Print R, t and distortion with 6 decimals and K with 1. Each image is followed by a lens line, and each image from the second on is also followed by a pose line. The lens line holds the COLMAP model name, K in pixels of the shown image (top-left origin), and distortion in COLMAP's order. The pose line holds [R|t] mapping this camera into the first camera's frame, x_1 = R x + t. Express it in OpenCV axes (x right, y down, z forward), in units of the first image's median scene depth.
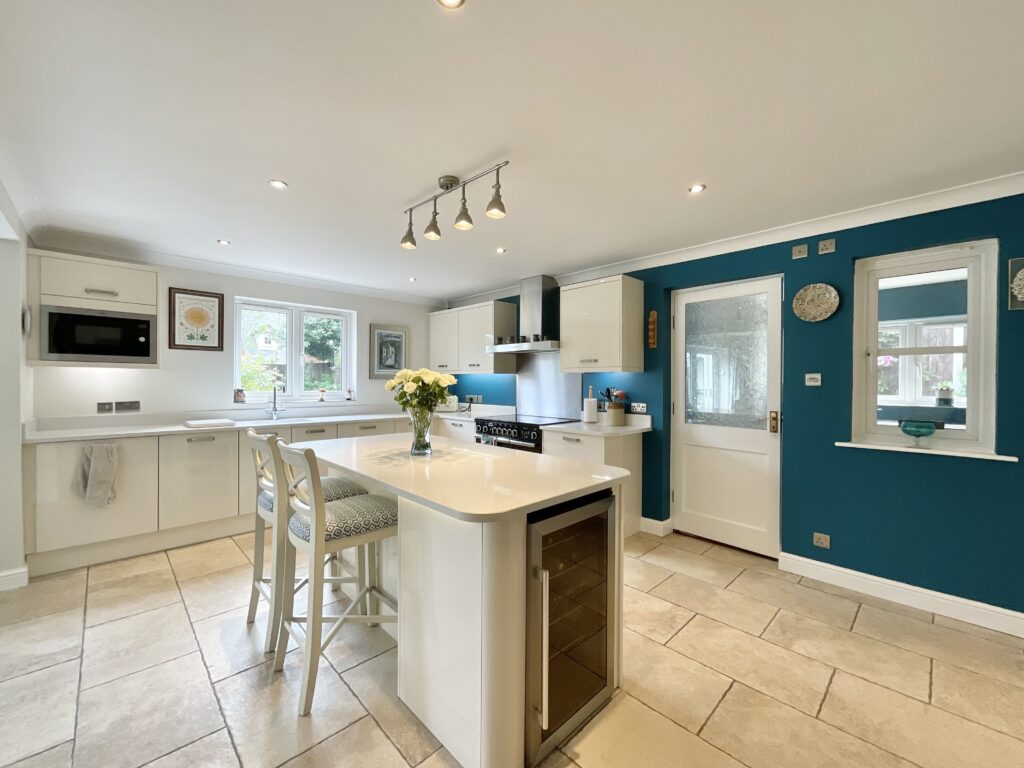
lens RADIAL K [[421.8, 0, 507.3], [0, 421.8, 383.9], [0, 0, 1]] dist [-0.002289, -0.000315]
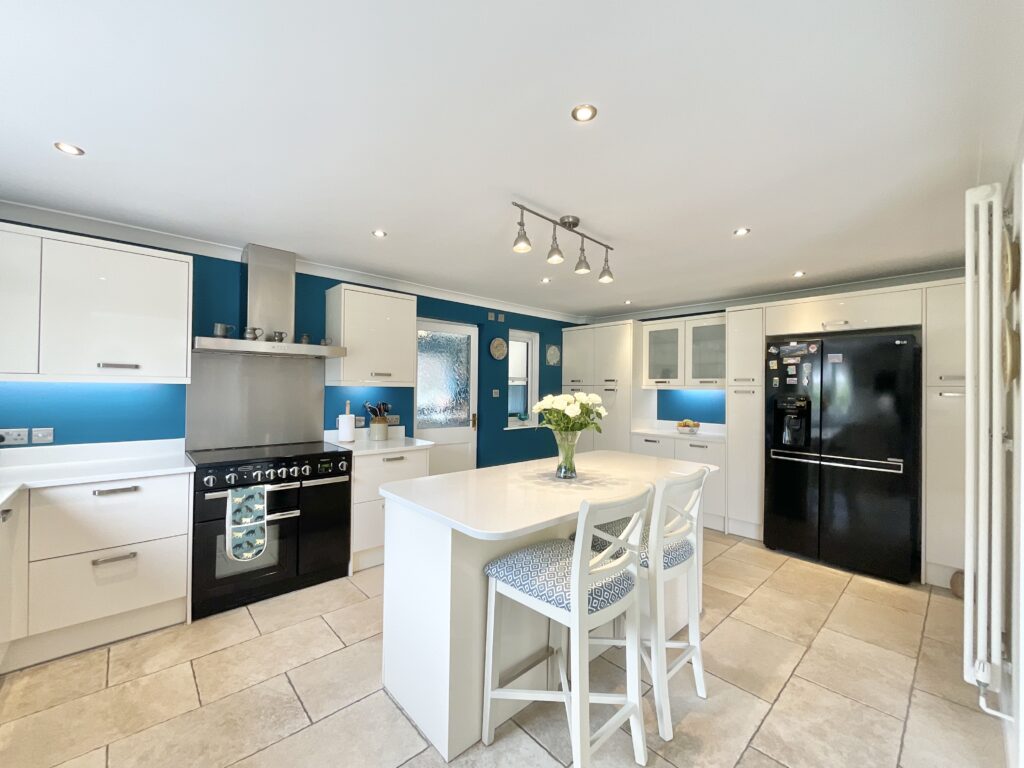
lens RADIAL K [[421.8, 0, 507.3], [0, 421.8, 383.9], [0, 0, 1]] dist [-0.002289, -0.000315]
pose [[0.024835, -0.001304, 0.999691, -0.847078], [-0.009831, 0.999950, 0.001549, -0.044288], [-0.999643, -0.009867, 0.024821, 0.784593]]
